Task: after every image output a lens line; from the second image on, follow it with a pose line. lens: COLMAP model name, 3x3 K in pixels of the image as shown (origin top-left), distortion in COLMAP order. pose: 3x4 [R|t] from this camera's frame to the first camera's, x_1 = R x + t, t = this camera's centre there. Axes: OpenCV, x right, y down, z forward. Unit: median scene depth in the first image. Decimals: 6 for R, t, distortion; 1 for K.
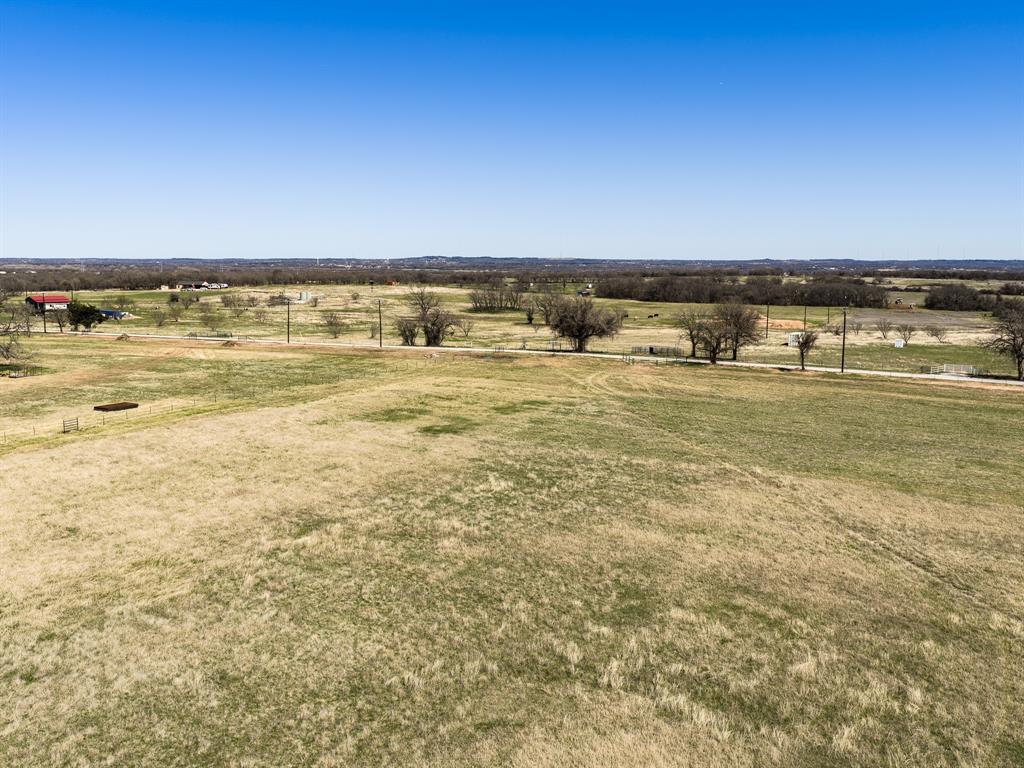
lens RADIAL K [[950.4, 0, 515.2], [0, 950.4, 383.7], [0, 0, 1]] dist [0.006989, 0.000000]
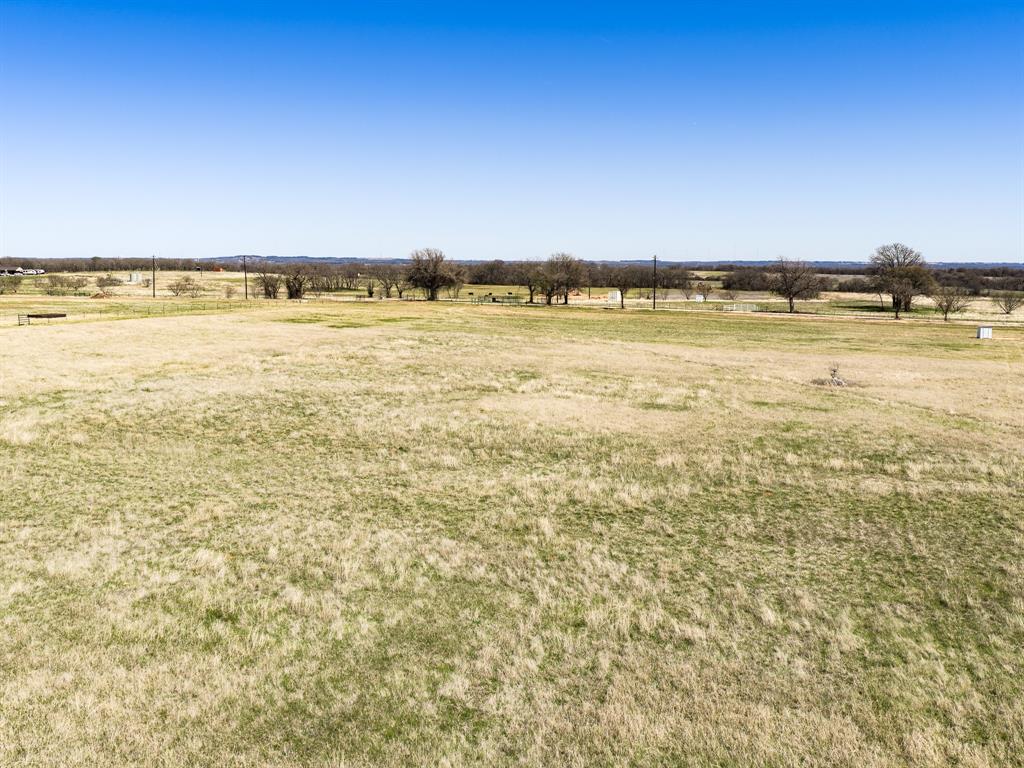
lens RADIAL K [[950.4, 0, 508.5], [0, 950.4, 385.1], [0, 0, 1]] dist [0.006989, 0.000000]
pose [[0.983477, -0.018805, 0.180053, -0.046261], [0.018828, 0.999821, 0.001583, 0.065093], [-0.180050, 0.001833, 0.983656, -0.123872]]
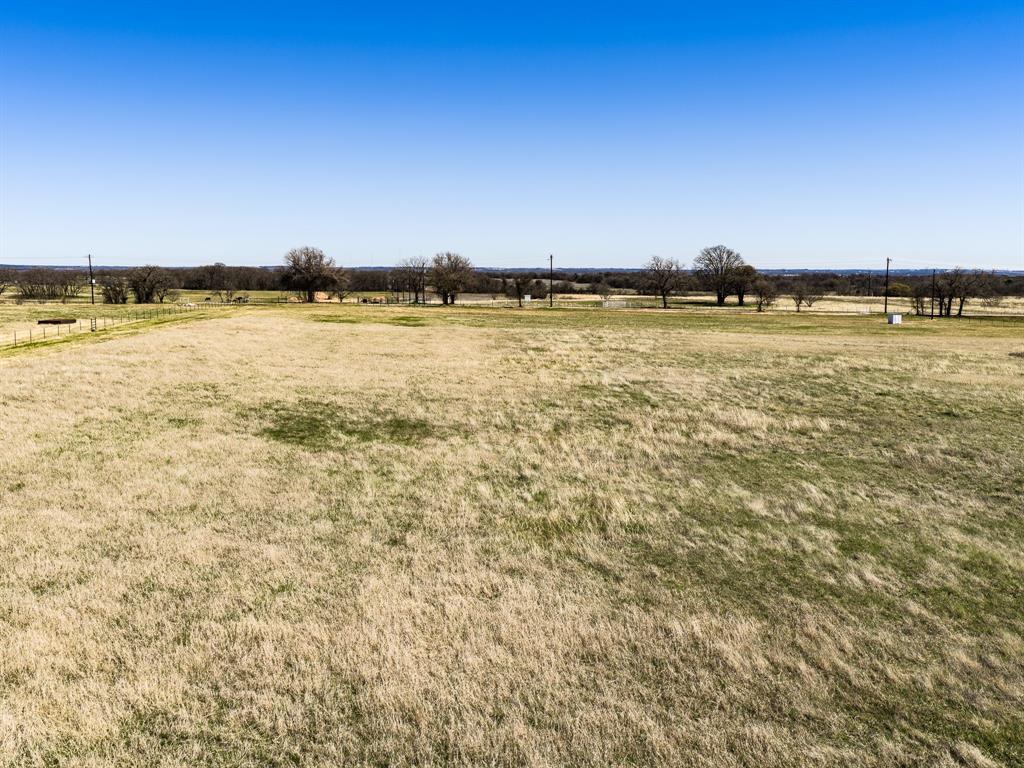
lens RADIAL K [[950.4, 0, 511.8], [0, 950.4, 384.2], [0, 0, 1]] dist [0.006989, 0.000000]
pose [[0.844552, -0.062481, 0.531816, -0.304281], [0.066897, 0.997699, 0.010980, 0.059255], [-0.531278, 0.026303, 0.846789, -0.017877]]
